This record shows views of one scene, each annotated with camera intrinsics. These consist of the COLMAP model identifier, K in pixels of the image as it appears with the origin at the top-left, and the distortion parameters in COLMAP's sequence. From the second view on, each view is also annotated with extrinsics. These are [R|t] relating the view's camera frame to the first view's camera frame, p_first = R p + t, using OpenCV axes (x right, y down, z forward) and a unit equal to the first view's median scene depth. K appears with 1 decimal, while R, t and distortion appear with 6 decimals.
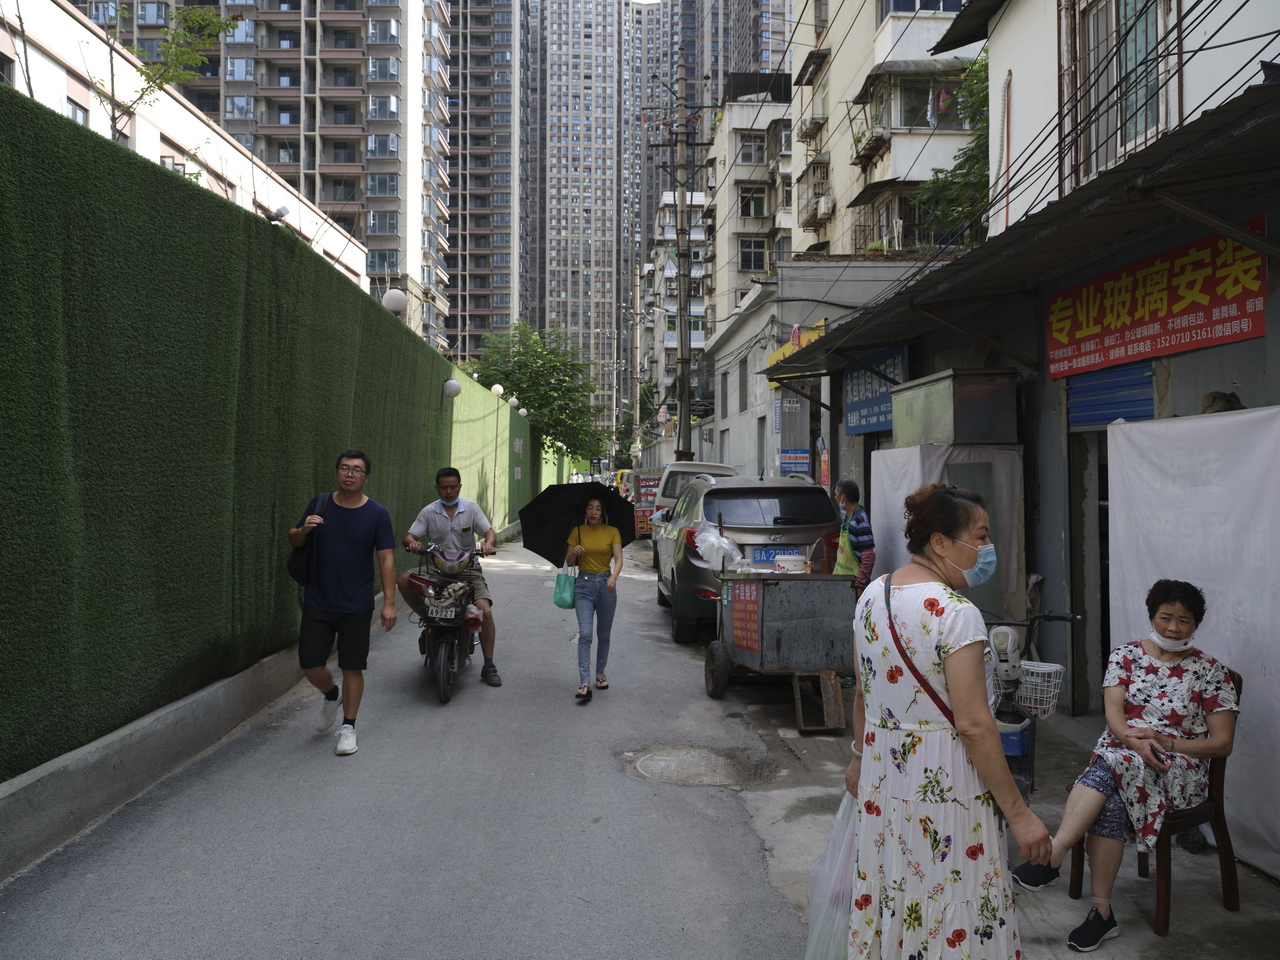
lens RADIAL K [[930.1, 0, 640.0], [0, 930.1, 480.0], [0, 0, 1]] dist [0.042368, 0.000787]
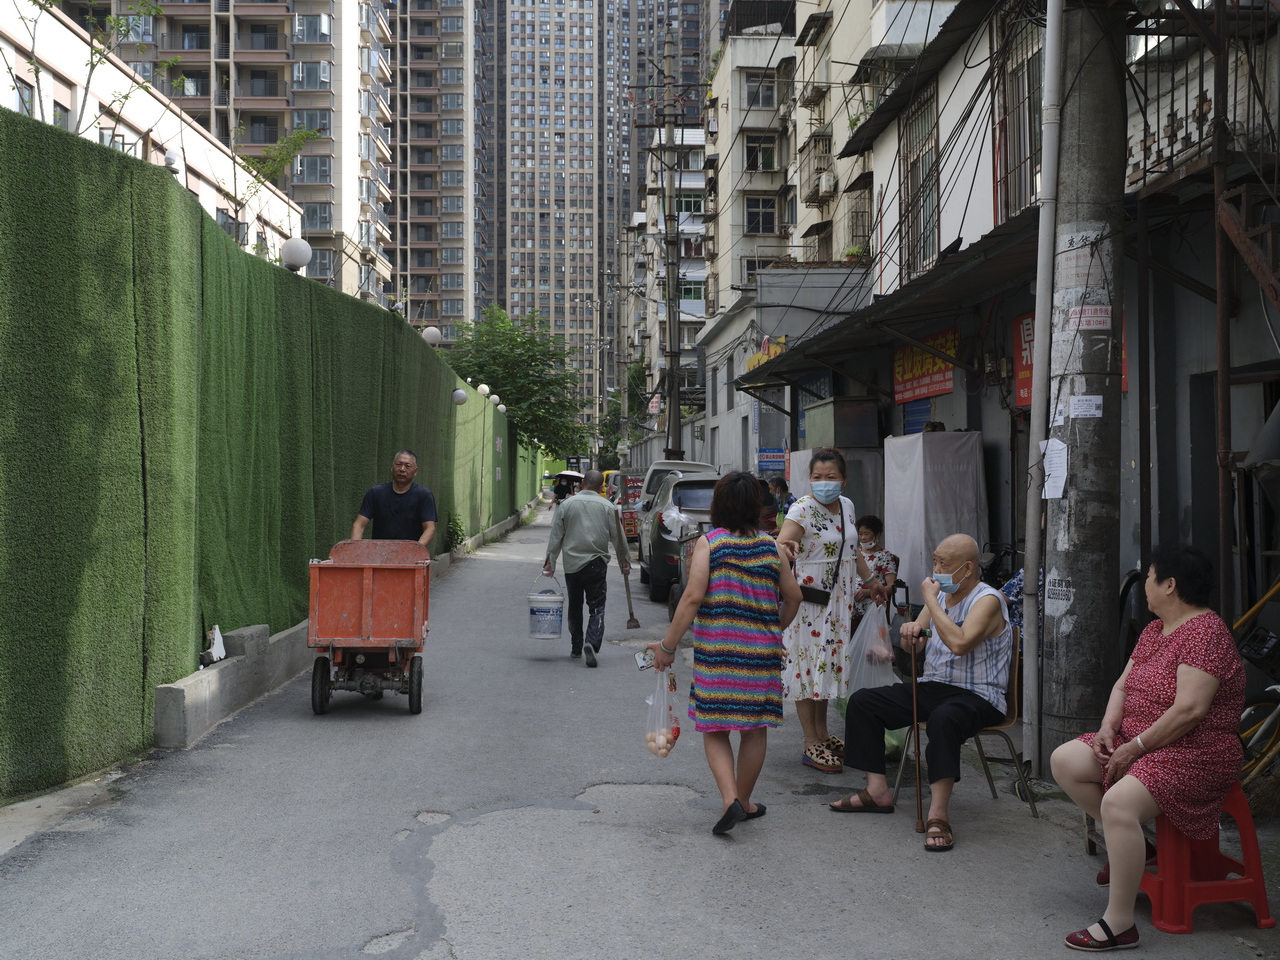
lens RADIAL K [[1268.2, 0, 640.0], [0, 1268.2, 480.0], [0, 0, 1]] dist [0.004211, 0.002152]
pose [[0.999963, -0.004755, 0.007122, 0.001334], [0.004789, 0.999977, -0.004822, 0.002107], [-0.007099, 0.004856, 0.999963, -0.101663]]
